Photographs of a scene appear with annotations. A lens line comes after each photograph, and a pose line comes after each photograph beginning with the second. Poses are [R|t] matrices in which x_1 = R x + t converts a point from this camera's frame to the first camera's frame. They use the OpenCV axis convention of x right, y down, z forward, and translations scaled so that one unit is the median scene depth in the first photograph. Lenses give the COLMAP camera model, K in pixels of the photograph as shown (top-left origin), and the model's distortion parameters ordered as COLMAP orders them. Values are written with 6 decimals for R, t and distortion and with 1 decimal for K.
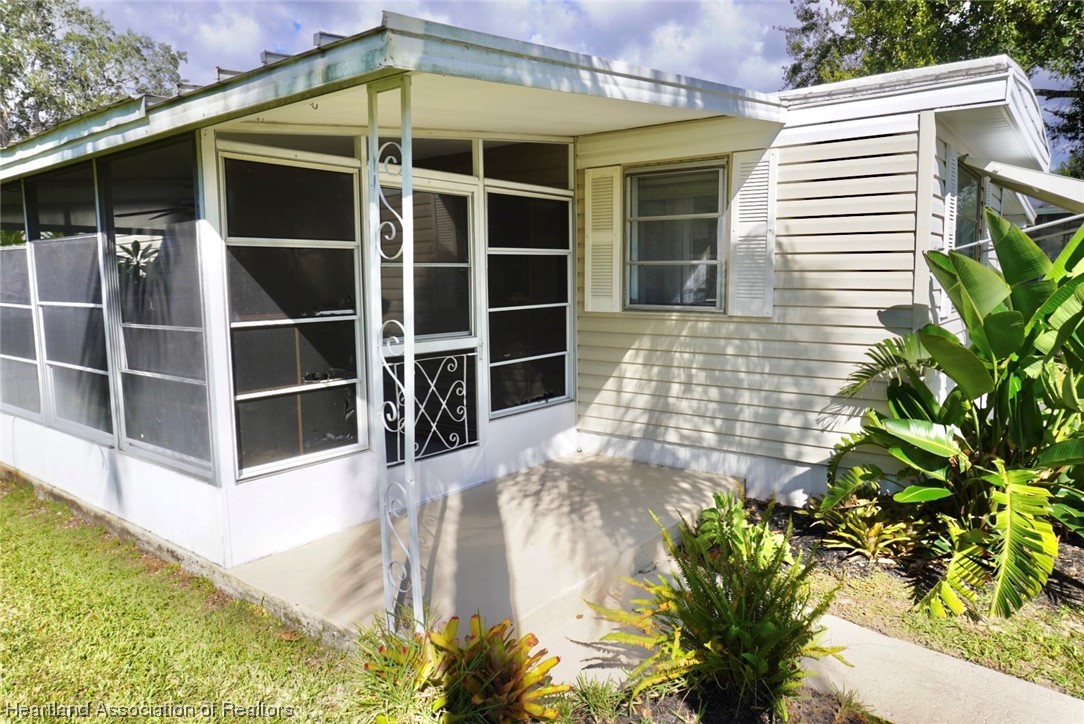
lens RADIAL K [[717.4, 0, 533.5], [0, 717.4, 362.2], [0, 0, 1]] dist [-0.051980, 0.072477]
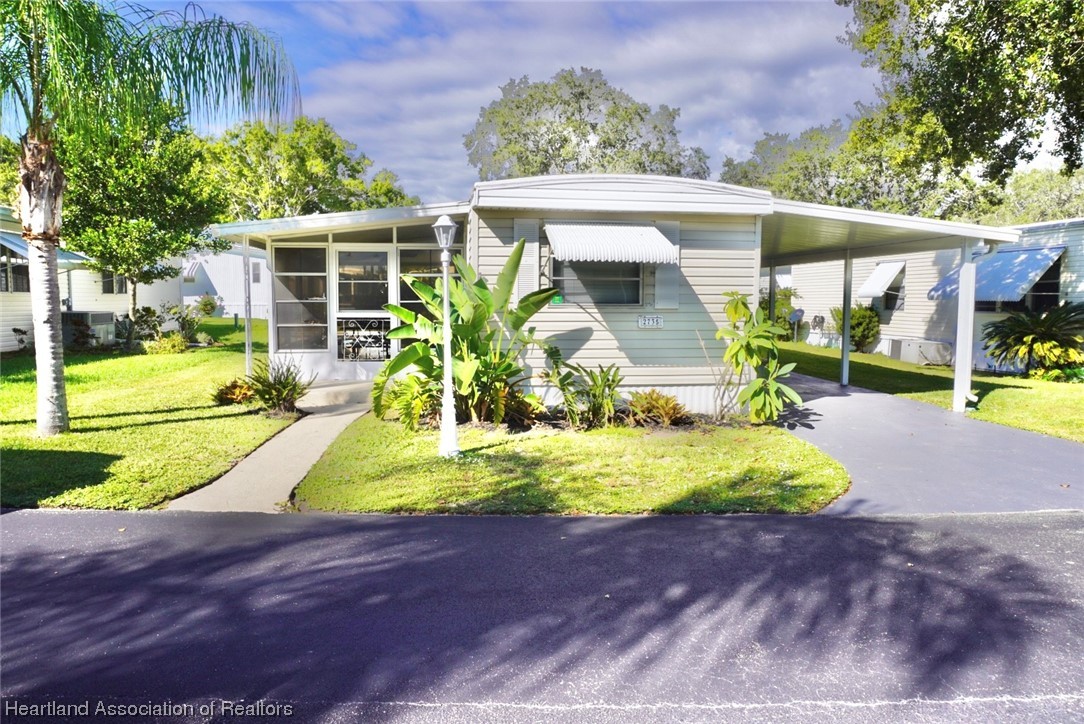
lens RADIAL K [[747.7, 0, 542.0], [0, 747.7, 362.0], [0, 0, 1]] dist [-0.047571, 0.009675]
pose [[0.719297, 0.071448, -0.691019, 1.922260], [-0.093377, 0.995614, 0.005744, 0.061230], [0.688399, 0.060393, 0.722814, -0.372752]]
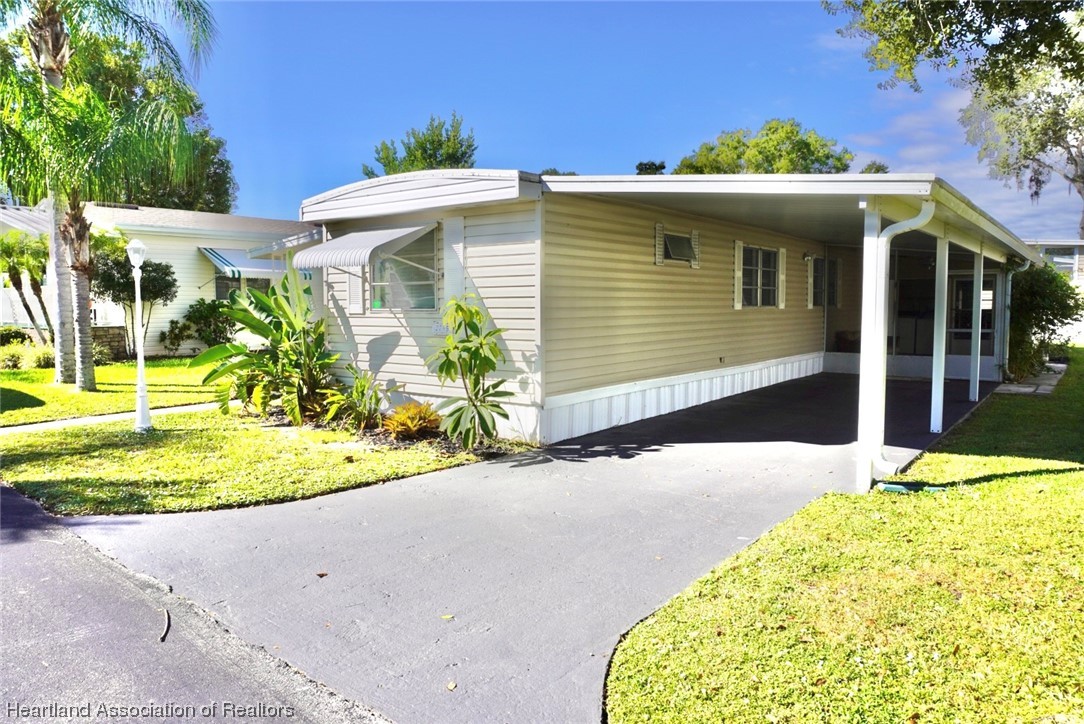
lens RADIAL K [[747.7, 0, 542.0], [0, 747.7, 362.0], [0, 0, 1]] dist [-0.047571, 0.009675]
pose [[0.017861, 0.087861, -0.995973, 2.581899], [-0.114026, 0.989811, 0.085273, -0.160008], [0.993317, 0.112044, 0.027697, 1.440660]]
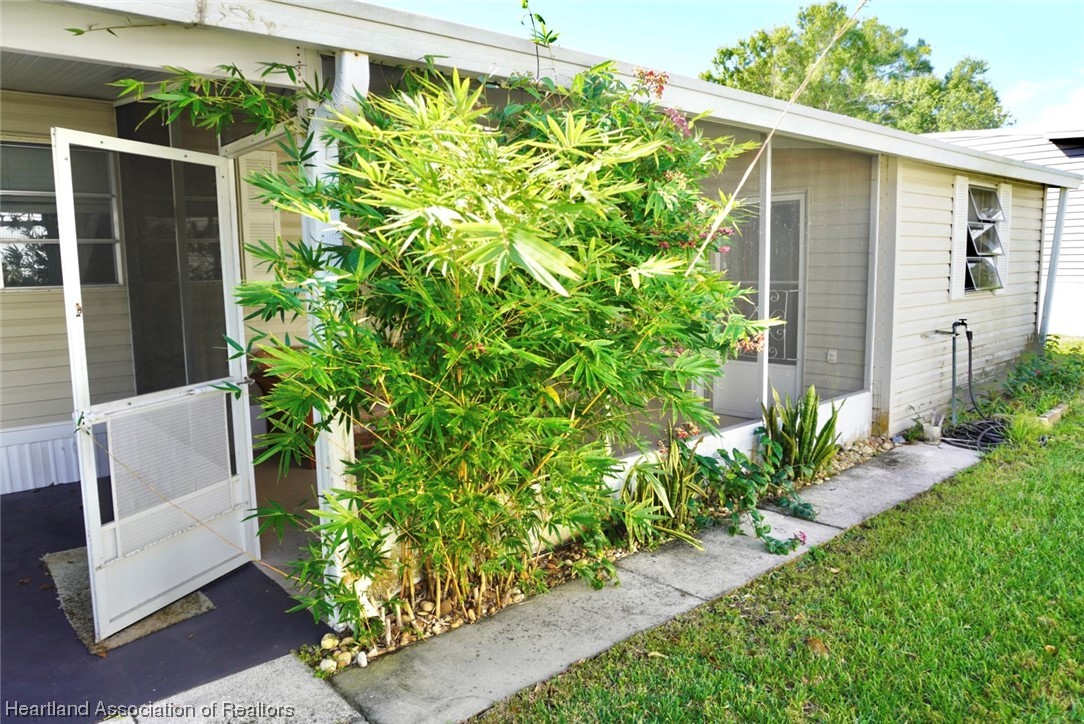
lens RADIAL K [[747.7, 0, 542.0], [0, 747.7, 362.0], [0, 0, 1]] dist [-0.047571, 0.009675]
pose [[-0.185554, 0.142347, -0.972269, 0.343566], [-0.094553, 0.982274, 0.161857, -0.389987], [0.978074, 0.121964, -0.168806, 3.532955]]
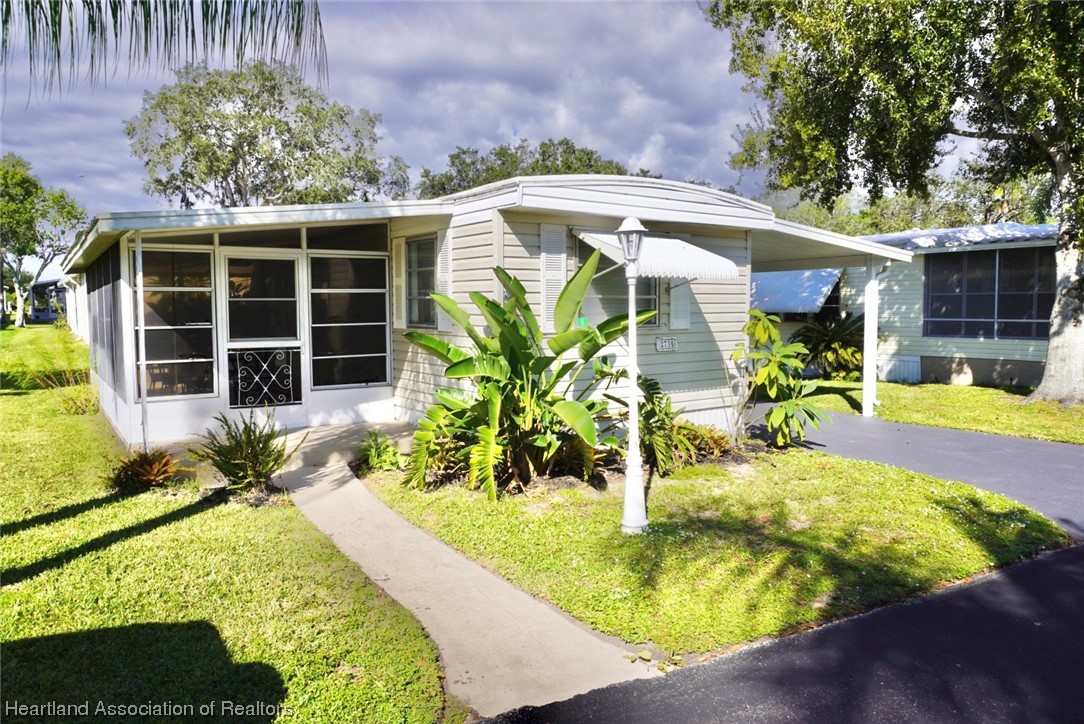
lens RADIAL K [[747.7, 0, 542.0], [0, 747.7, 362.0], [0, 0, 1]] dist [-0.047571, 0.009675]
pose [[0.956746, 0.025398, -0.289813, 0.999780], [-0.038493, 0.998475, -0.039572, 0.064853], [0.288366, 0.049016, 0.956265, -0.544188]]
